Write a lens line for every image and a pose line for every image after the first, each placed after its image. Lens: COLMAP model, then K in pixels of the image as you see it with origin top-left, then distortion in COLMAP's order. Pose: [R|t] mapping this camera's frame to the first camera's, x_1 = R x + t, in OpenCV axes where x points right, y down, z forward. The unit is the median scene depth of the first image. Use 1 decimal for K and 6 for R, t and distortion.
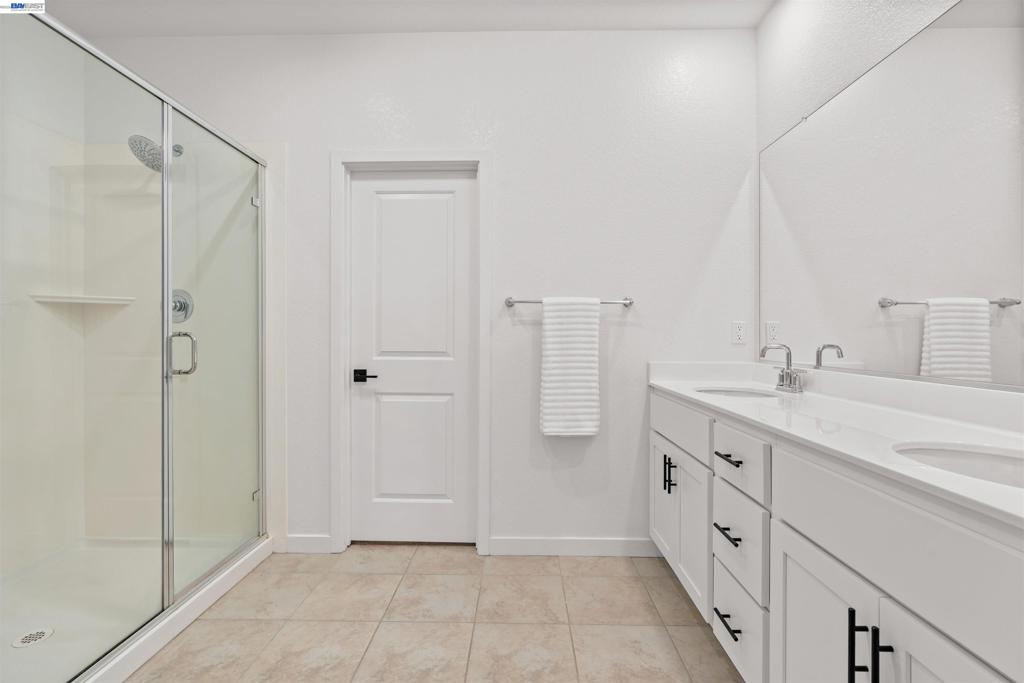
lens RADIAL K [[466.7, 0, 513.8], [0, 466.7, 340.3], [0, 0, 1]] dist [0.001318, 0.000583]
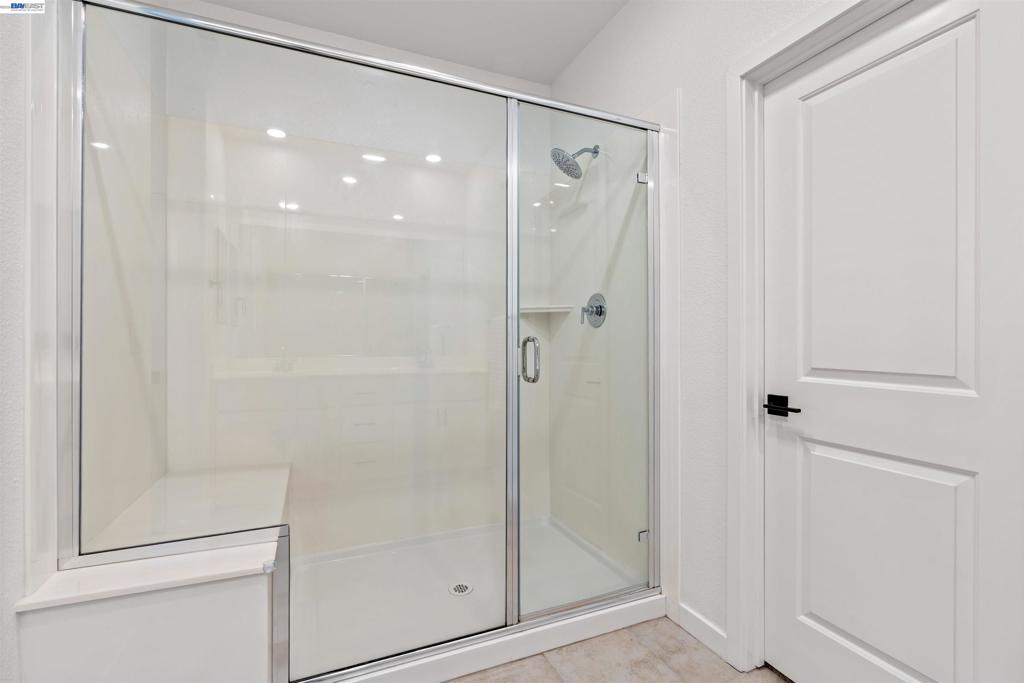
lens RADIAL K [[459.6, 0, 513.2], [0, 459.6, 339.8], [0, 0, 1]] dist [-0.010672, -0.000036]
pose [[0.412507, -0.001003, -0.910954, 0.088314], [-0.008940, 0.999947, -0.005149, -0.005449], [0.910911, 0.010268, 0.412476, 0.474501]]
